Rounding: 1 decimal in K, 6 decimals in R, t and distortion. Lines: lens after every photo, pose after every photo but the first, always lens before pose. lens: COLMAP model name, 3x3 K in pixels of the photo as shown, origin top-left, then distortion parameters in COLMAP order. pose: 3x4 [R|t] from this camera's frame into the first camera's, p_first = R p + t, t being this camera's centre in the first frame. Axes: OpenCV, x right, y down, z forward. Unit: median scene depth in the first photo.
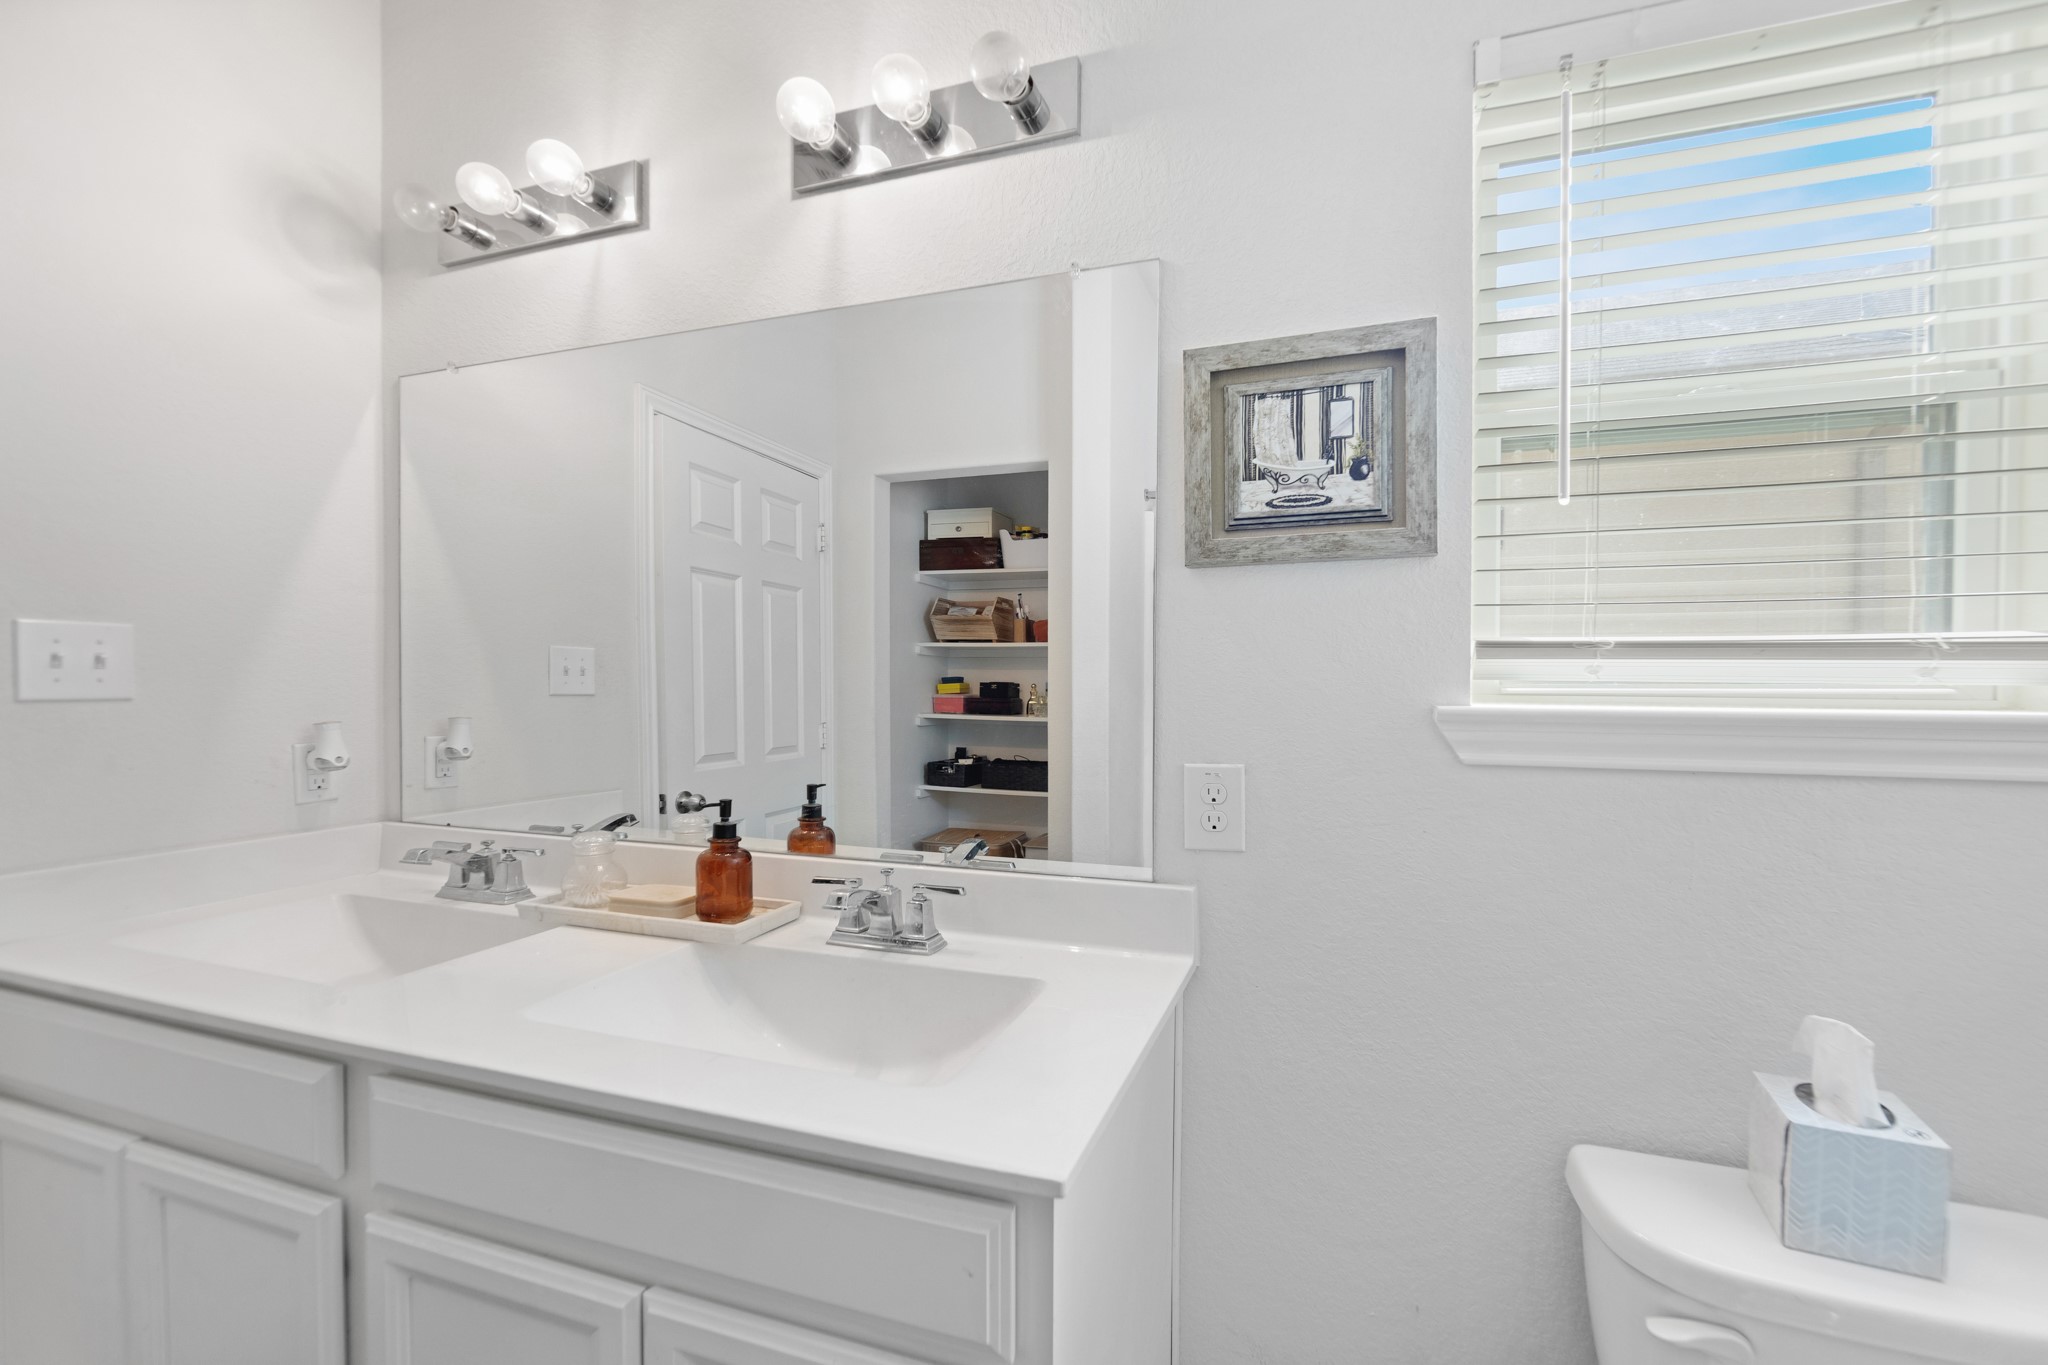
lens RADIAL K [[812.7, 0, 1029.3], [0, 812.7, 708.8], [0, 0, 1]] dist [-0.000570, -0.000358]
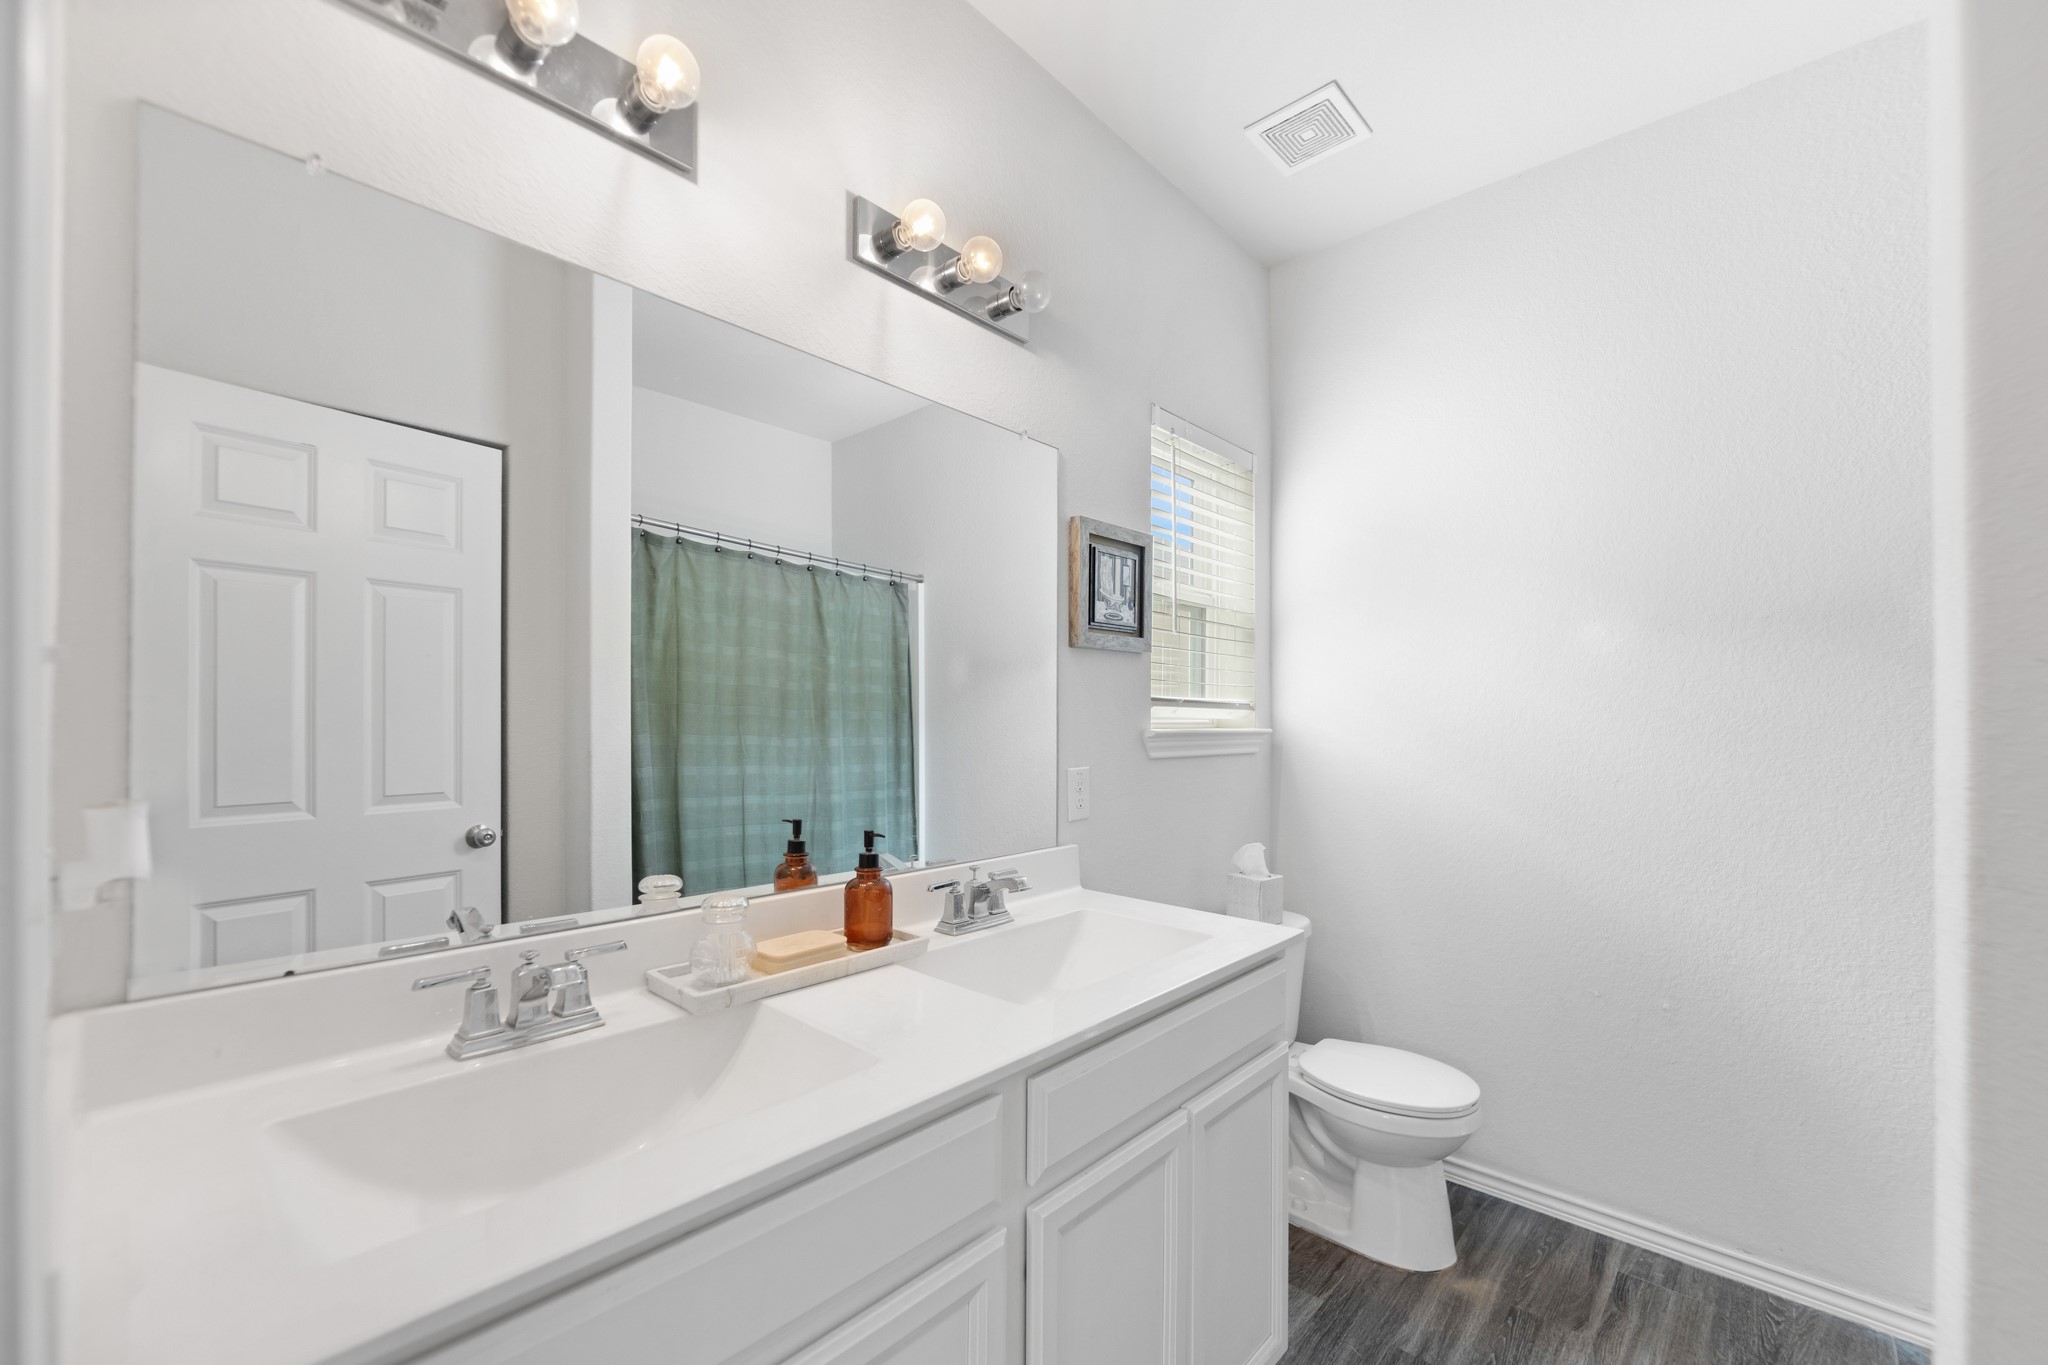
lens RADIAL K [[812.7, 0, 1030.6], [0, 812.7, 711.5], [0, 0, 1]] dist [-0.000570, -0.000358]
pose [[0.414210, 0.005791, 0.910163, -1.381068], [0.013924, 0.999822, -0.012699, -0.026130], [-0.910075, 0.017933, 0.414056, 0.431544]]
